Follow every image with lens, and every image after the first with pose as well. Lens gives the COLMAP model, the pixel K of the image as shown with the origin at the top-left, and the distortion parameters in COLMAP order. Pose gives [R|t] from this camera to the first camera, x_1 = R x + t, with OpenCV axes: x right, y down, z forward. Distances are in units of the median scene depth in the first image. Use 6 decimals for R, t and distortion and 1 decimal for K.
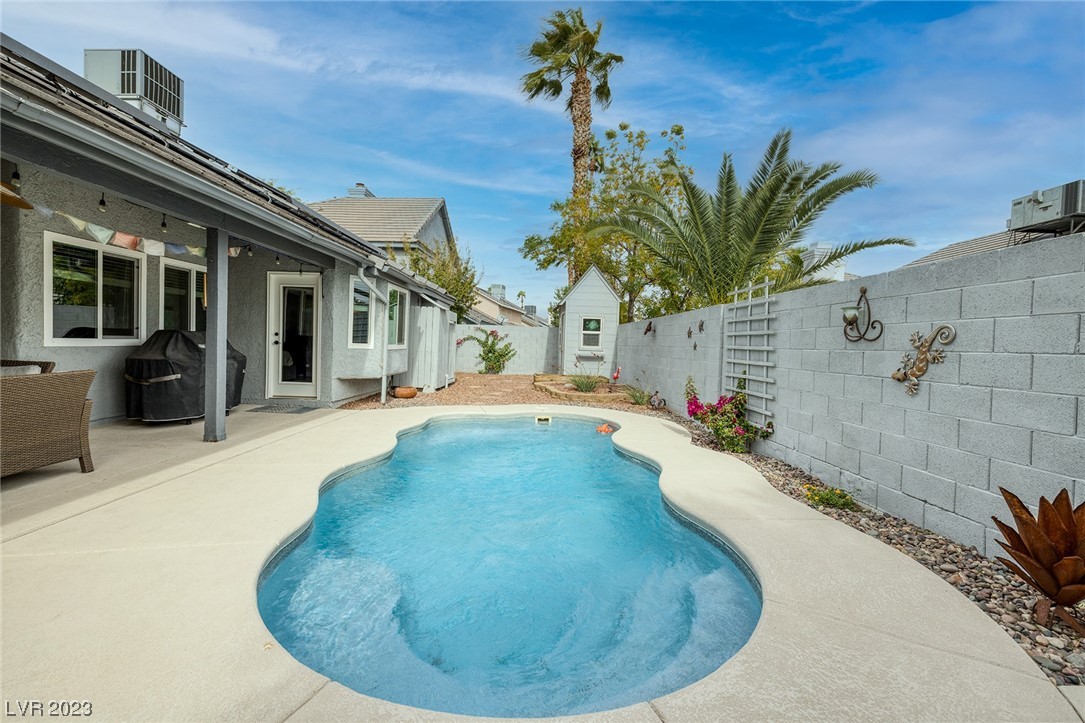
lens RADIAL K [[451.9, 0, 542.5], [0, 451.9, 361.5], [0, 0, 1]] dist [-0.003652, -0.000529]
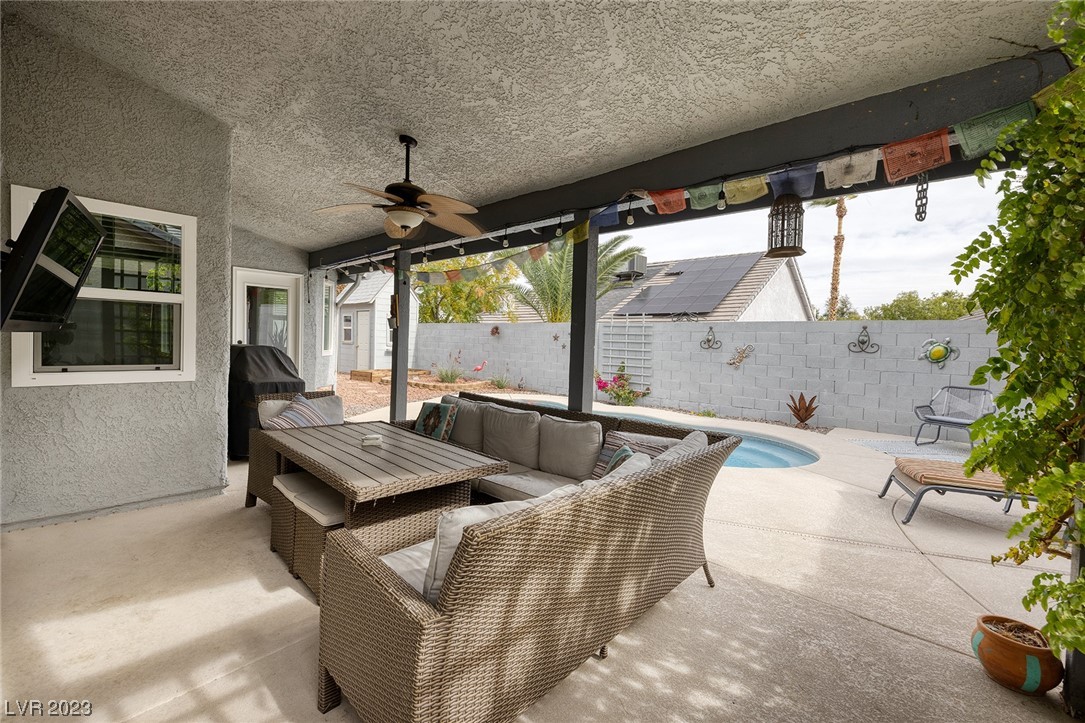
lens RADIAL K [[447.1, 0, 531.2], [0, 447.1, 346.4], [0, 0, 1]] dist [0.000140, 0.000034]
pose [[0.678470, -0.020663, 0.734337, -0.803480], [0.019413, 0.999760, 0.010195, -0.047200], [-0.734371, 0.007339, 0.678708, 0.034788]]
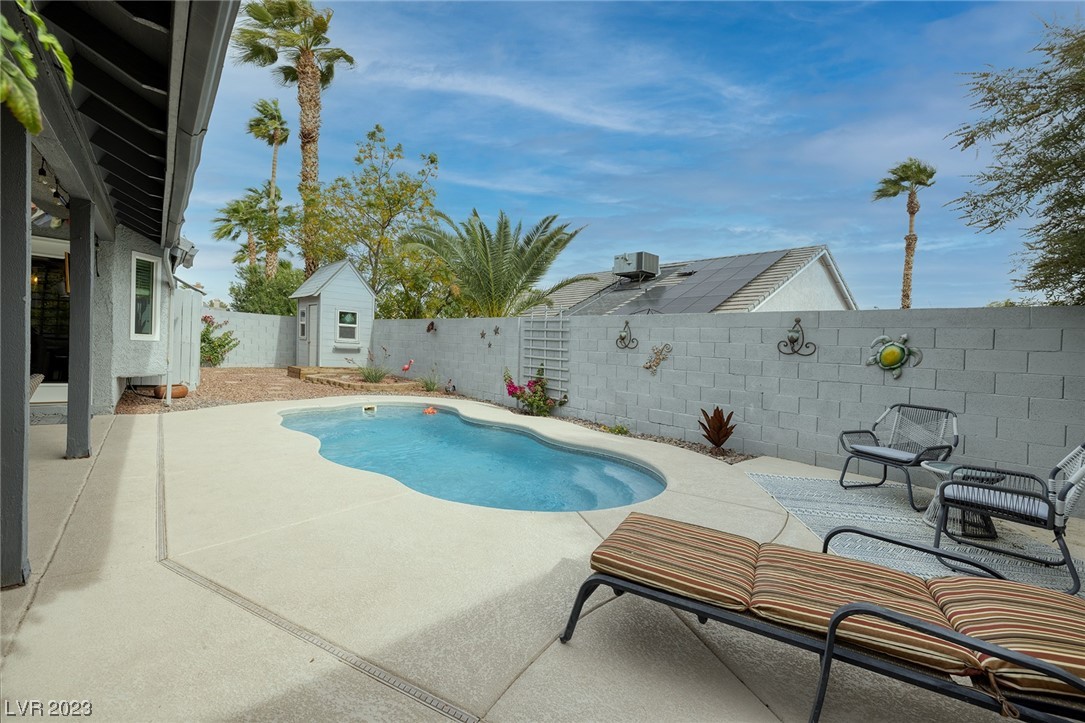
lens RADIAL K [[454.0, 0, 531.7], [0, 454.0, 337.2], [0, 0, 1]] dist [0.010389, 0.000138]
pose [[0.763742, 0.025310, 0.645025, -0.410724], [-0.007277, 0.999505, -0.030602, -0.014283], [-0.645480, 0.018678, 0.763549, -0.110531]]
